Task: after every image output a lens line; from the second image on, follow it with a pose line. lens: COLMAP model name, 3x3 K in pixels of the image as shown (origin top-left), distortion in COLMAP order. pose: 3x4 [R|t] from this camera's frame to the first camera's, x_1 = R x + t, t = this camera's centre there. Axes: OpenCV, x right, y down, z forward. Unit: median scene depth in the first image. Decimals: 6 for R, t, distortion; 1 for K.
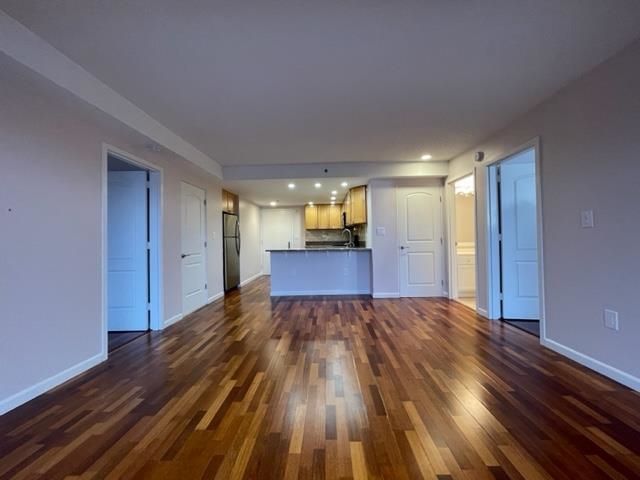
lens RADIAL K [[259.4, 0, 320.4], [0, 259.4, 234.9], [0, 0, 1]] dist [-0.001941, 0.000140]
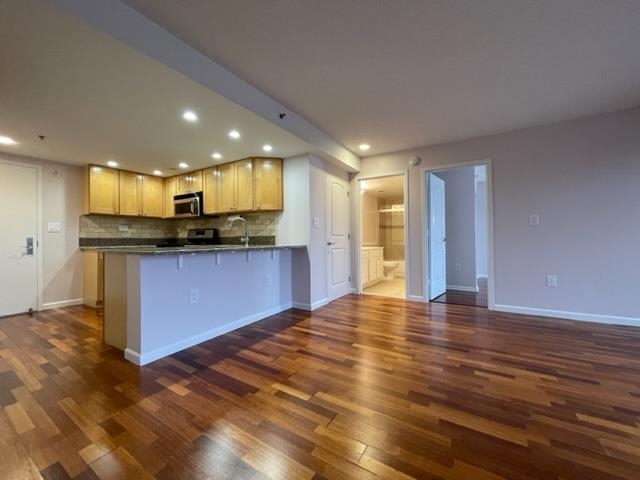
lens RADIAL K [[259.4, 0, 320.1], [0, 259.4, 237.2], [0, 0, 1]] dist [-0.001941, 0.000140]
pose [[0.500471, 0.017572, 0.865575, -0.630827], [-0.015923, 0.999812, -0.011091, 0.054759], [-0.865607, -0.008232, 0.500657, 0.875798]]
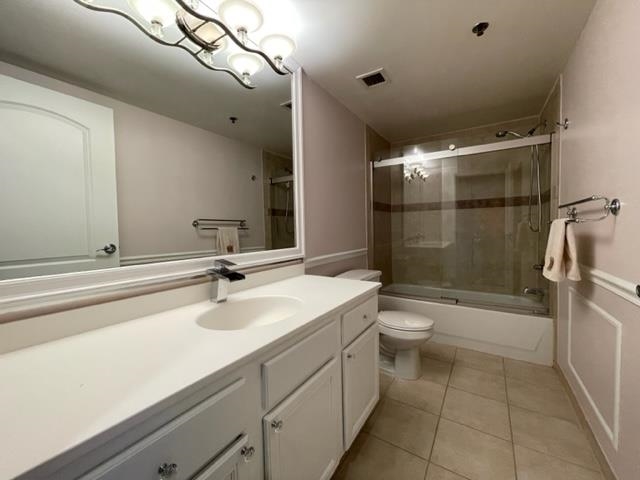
lens RADIAL K [[259.4, 0, 319.2], [0, 259.4, 237.9], [0, 0, 1]] dist [-0.001941, 0.000140]
pose [[0.520467, -0.024658, 0.853525, 0.765830], [-0.001401, 0.999557, 0.029732, 0.010175], [-0.853880, -0.016670, 0.520202, 1.267035]]
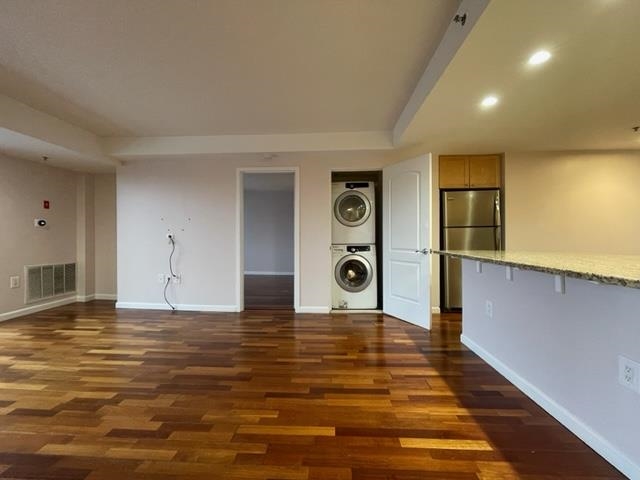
lens RADIAL K [[259.4, 0, 318.7], [0, 259.4, 237.7], [0, 0, 1]] dist [-0.001941, 0.000140]
pose [[-0.032820, 0.022473, -0.999209, 0.506233], [0.025698, 0.999436, 0.021634, 0.021002], [0.999131, -0.024968, -0.033379, 1.164894]]
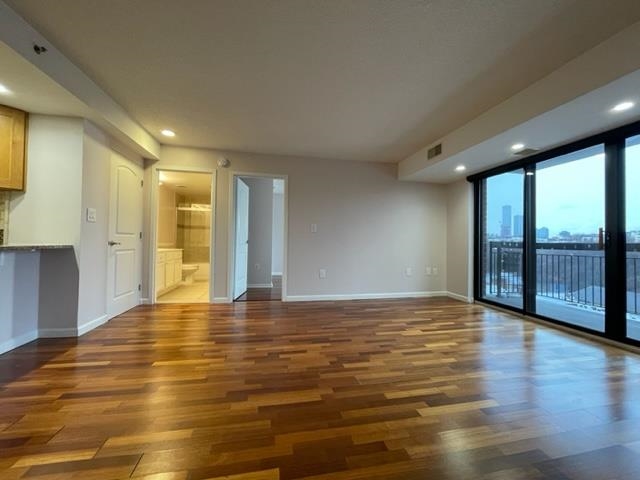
lens RADIAL K [[259.4, 0, 319.8], [0, 259.4, 238.3], [0, 0, 1]] dist [-0.001941, 0.000140]
pose [[-0.225742, 0.026286, 0.973832, -0.638161], [-0.032783, 0.998865, -0.034561, 0.059386], [-0.973635, -0.039727, -0.224624, 0.926766]]
